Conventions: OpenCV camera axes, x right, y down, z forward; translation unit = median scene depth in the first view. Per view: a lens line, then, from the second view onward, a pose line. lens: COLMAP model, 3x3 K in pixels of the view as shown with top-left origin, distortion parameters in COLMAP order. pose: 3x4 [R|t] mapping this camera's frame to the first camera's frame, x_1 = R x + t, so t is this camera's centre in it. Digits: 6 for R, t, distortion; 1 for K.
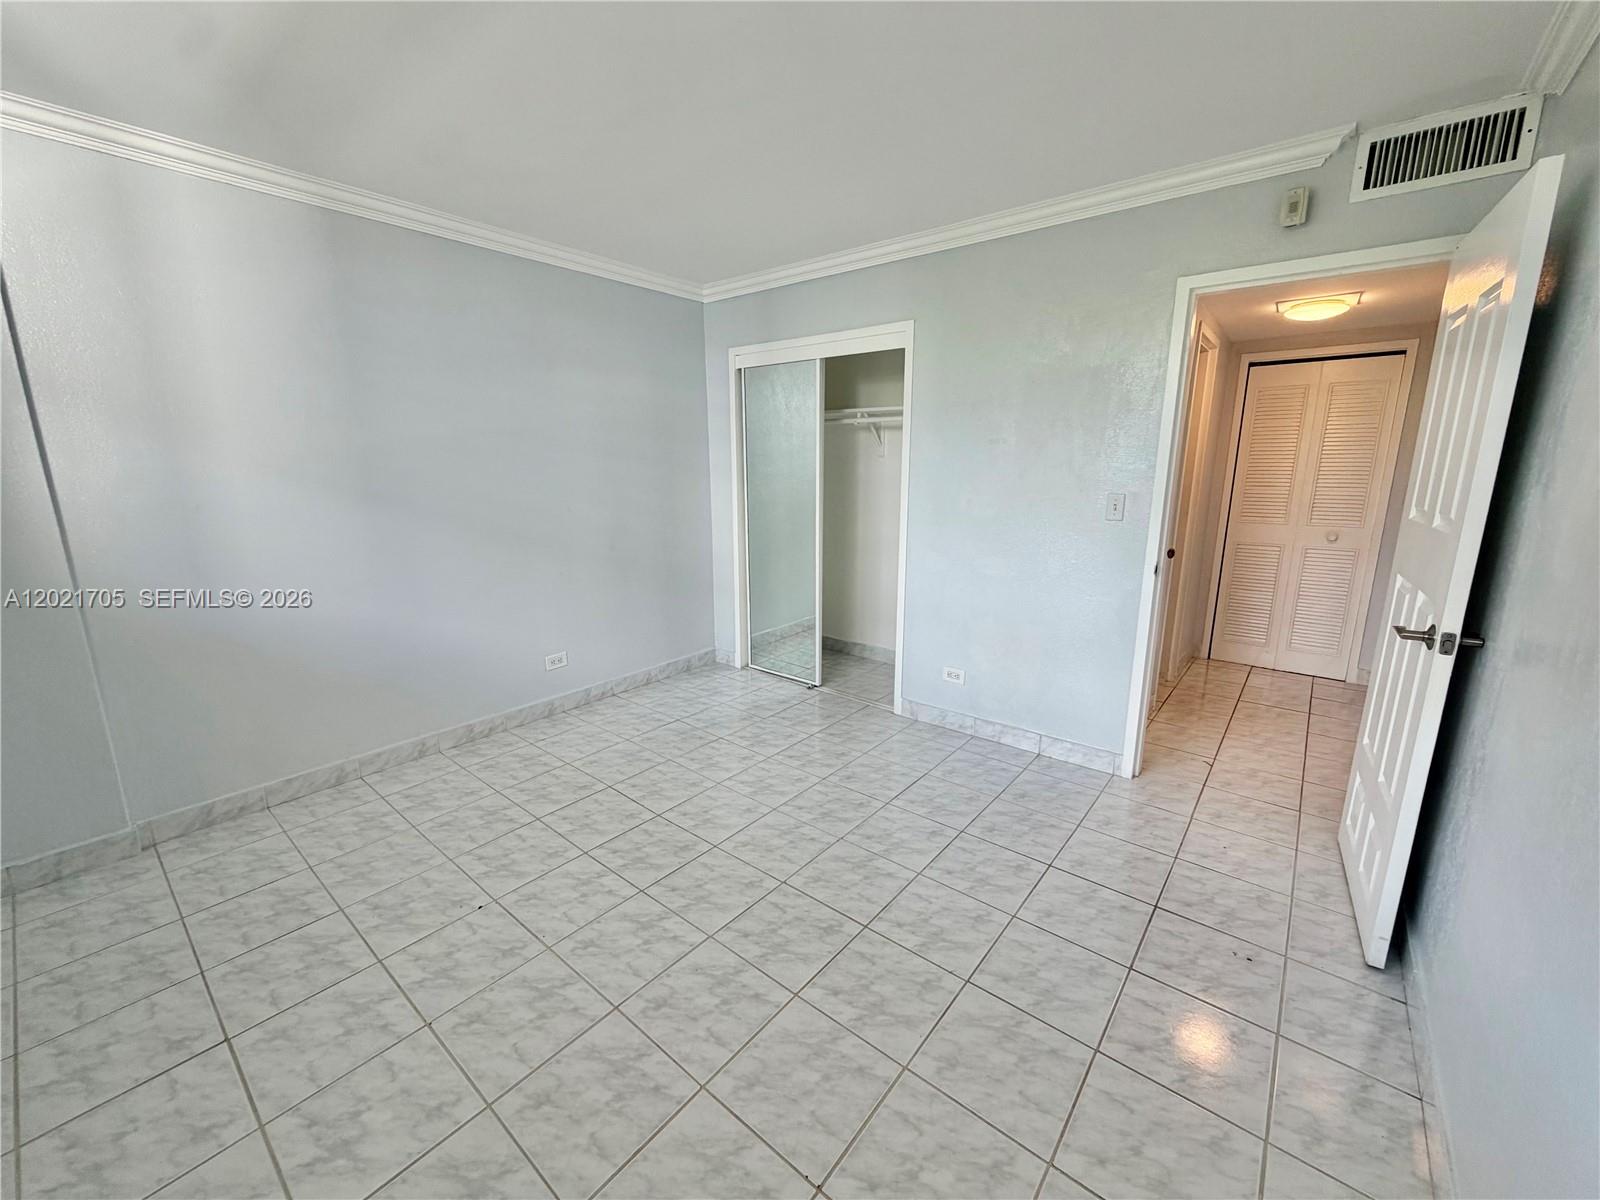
lens RADIAL K [[640.4, 0, 796.3], [0, 640.4, 599.5], [0, 0, 1]] dist [0.001950, 0.000196]
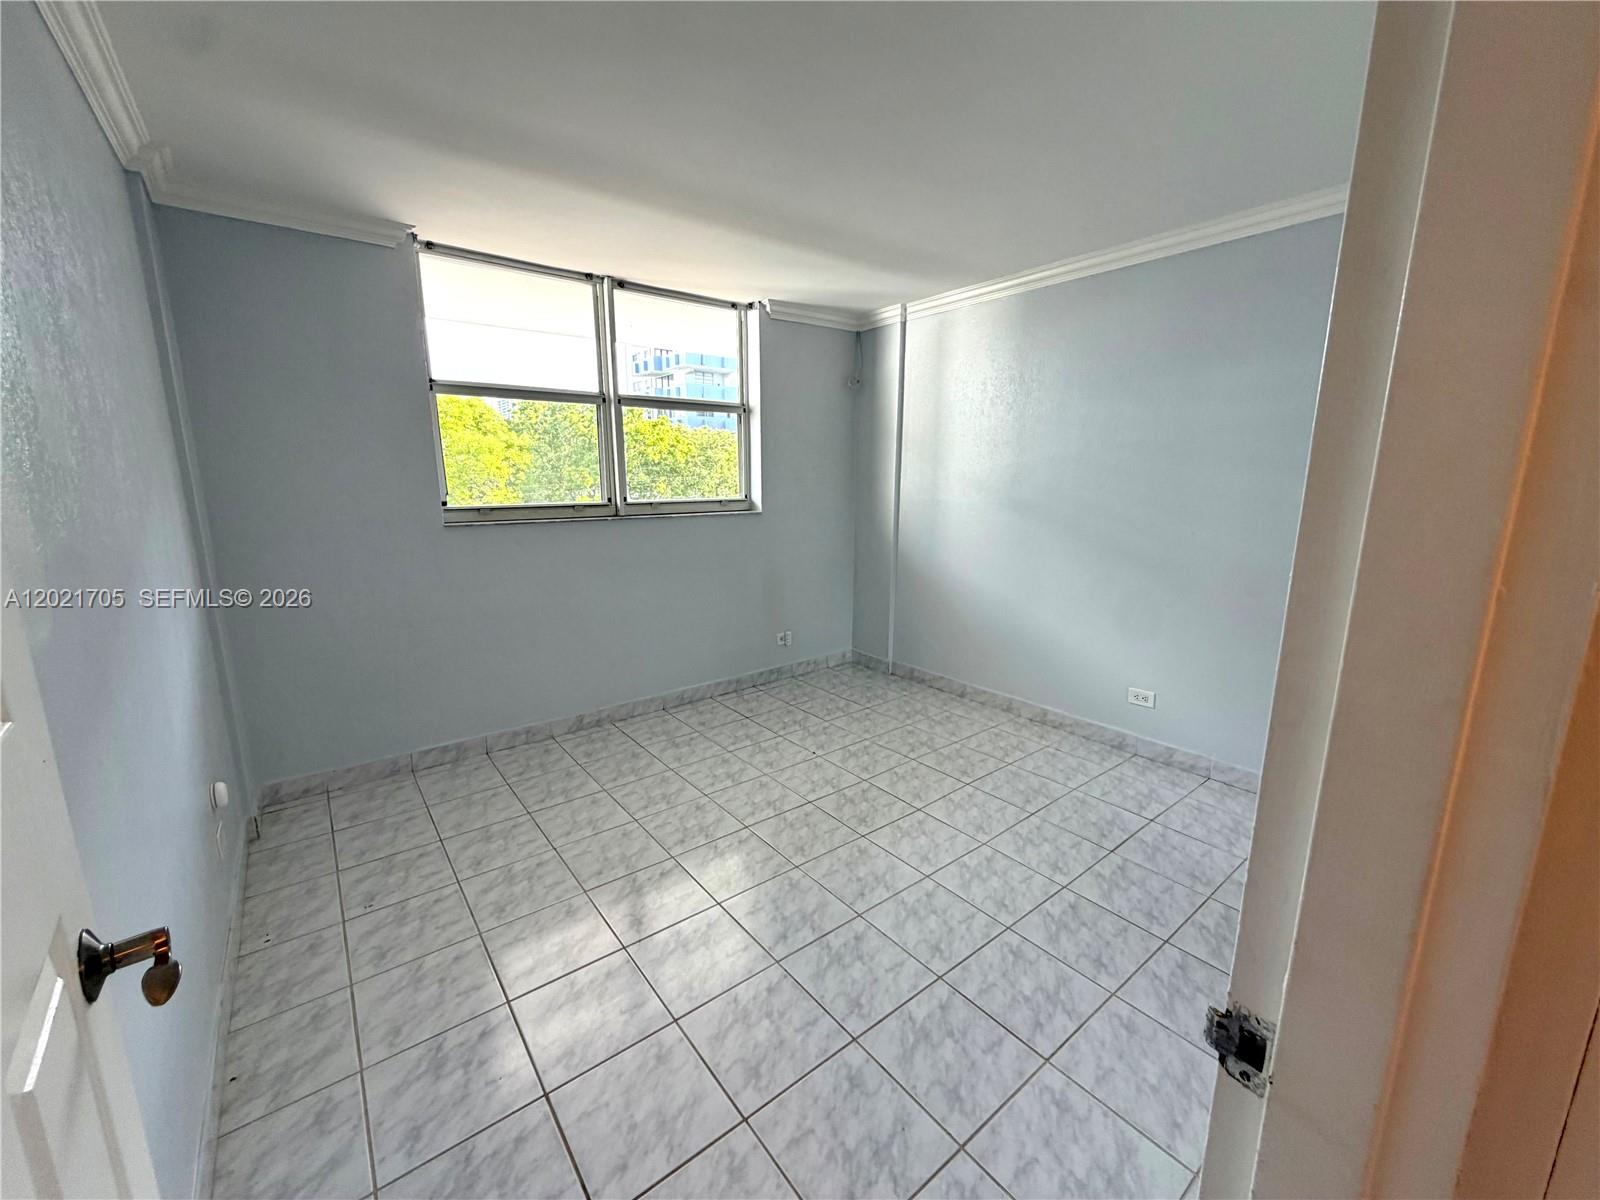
lens RADIAL K [[641.0, 0, 798.8], [0, 641.0, 626.8], [0, 0, 1]] dist [0.000146, 0.000000]
pose [[-0.222875, 0.226482, -0.948173, 0.767110], [-0.203640, 0.940363, 0.272483, -0.196442], [0.953340, 0.253816, -0.163463, 0.906058]]
